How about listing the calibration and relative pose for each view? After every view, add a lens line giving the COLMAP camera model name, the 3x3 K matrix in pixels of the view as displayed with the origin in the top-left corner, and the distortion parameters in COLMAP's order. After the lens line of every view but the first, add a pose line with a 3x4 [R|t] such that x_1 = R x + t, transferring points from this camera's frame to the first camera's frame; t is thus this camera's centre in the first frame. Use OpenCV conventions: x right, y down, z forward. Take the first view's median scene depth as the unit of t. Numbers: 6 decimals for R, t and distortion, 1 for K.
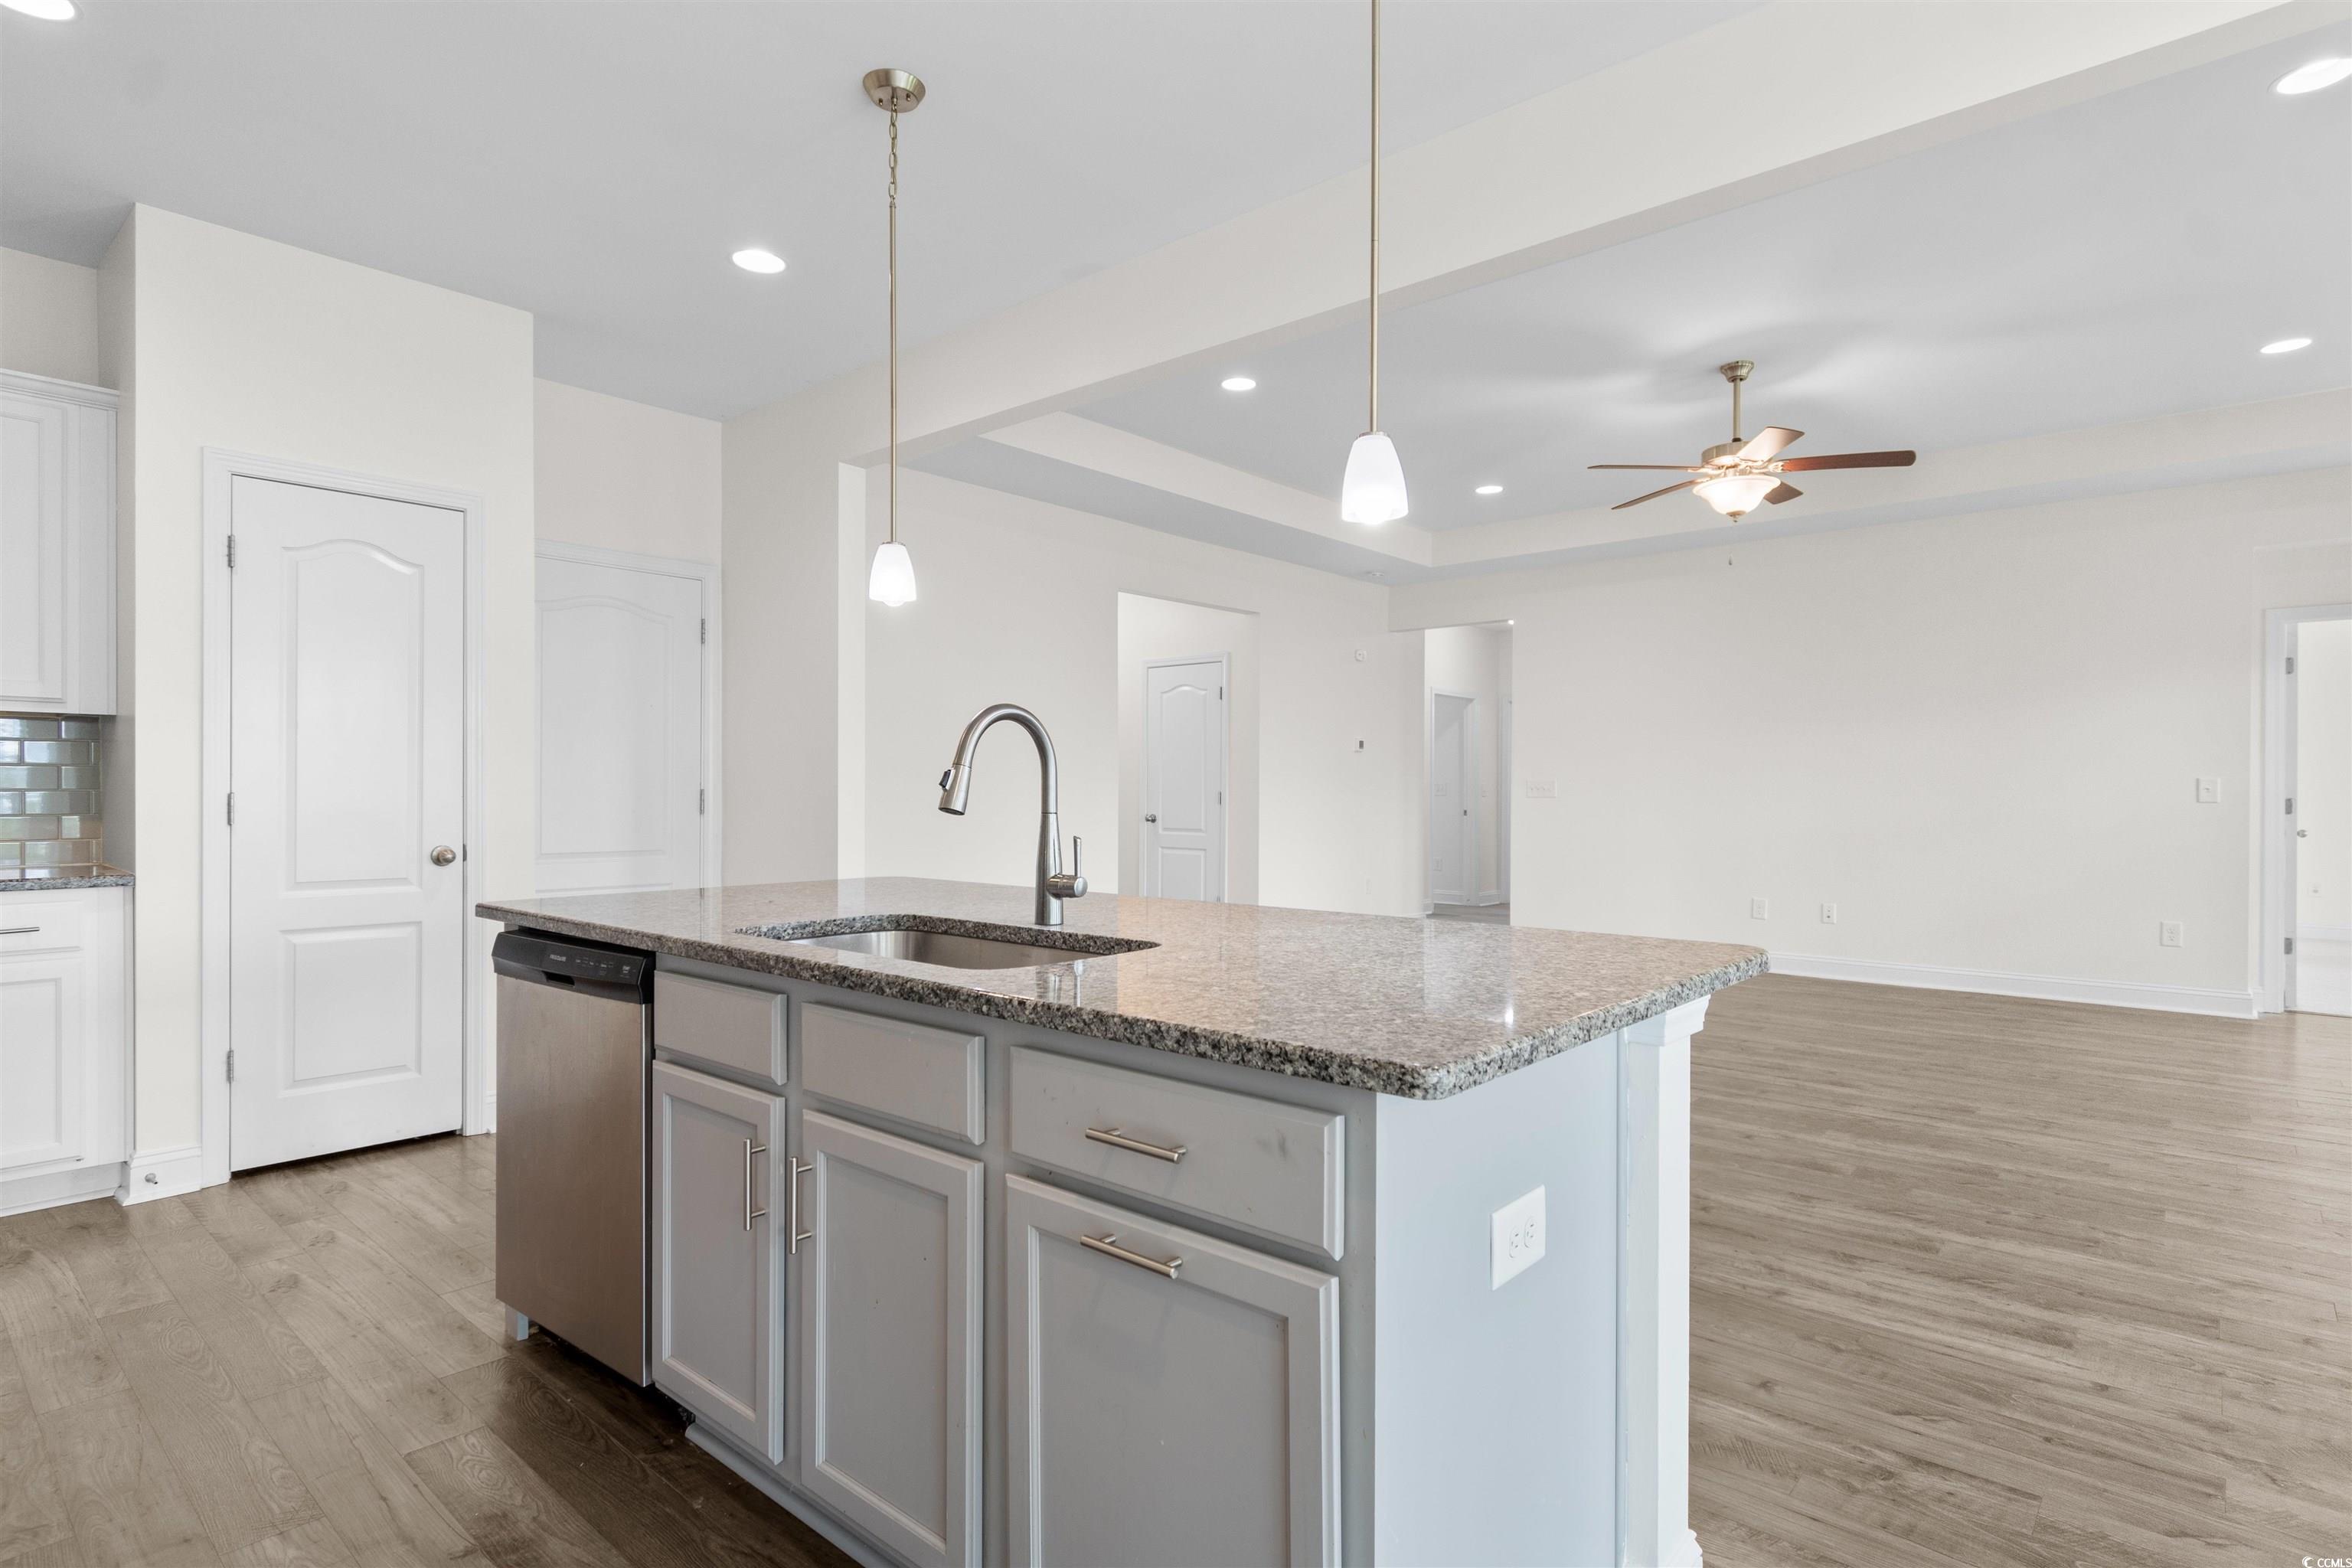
lens RADIAL K [[1191.7, 0, 1182.5], [0, 1191.7, 789.2], [0, 0, 1]] dist [-0.000361, -0.000726]
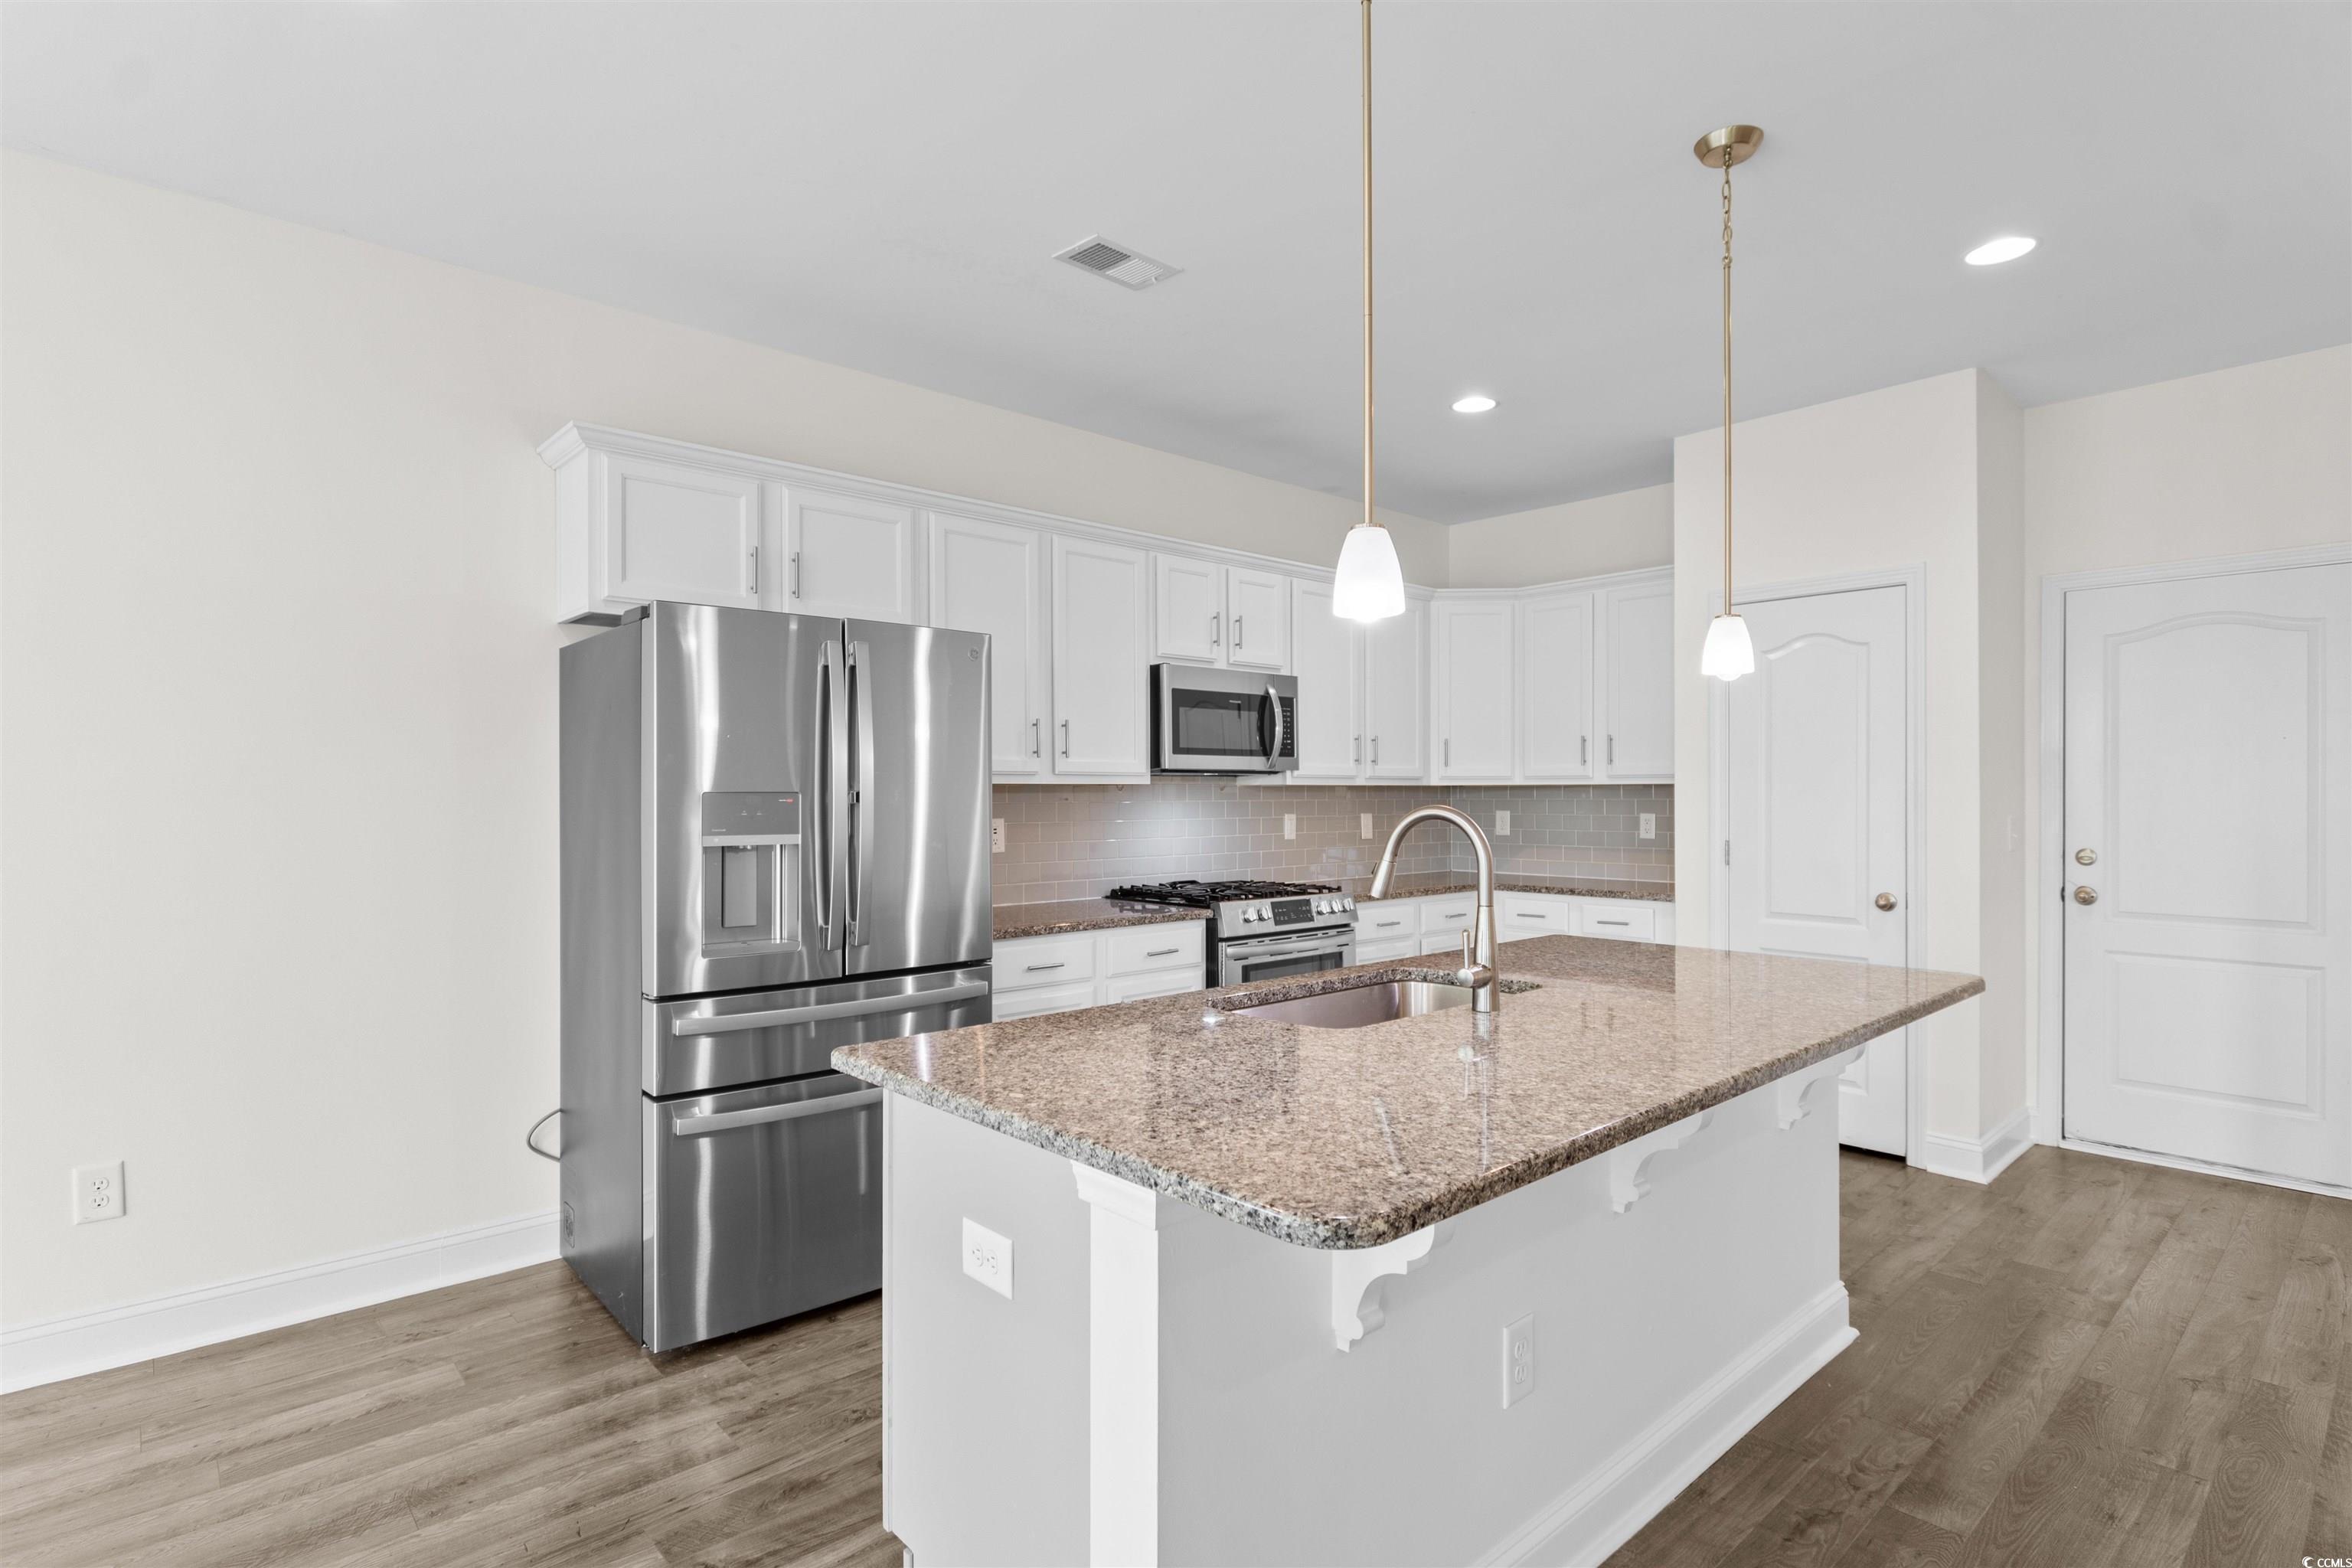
lens RADIAL K [[1163.2, 0, 1168.7], [0, 1163.2, 786.0], [0, 0, 1]] dist [-0.001990, -0.000331]
pose [[-0.121530, -0.008334, -0.992553, 0.600735], [0.001177, 0.999963, -0.008541, -0.049316], [0.992587, -0.002206, -0.121515, 0.535620]]
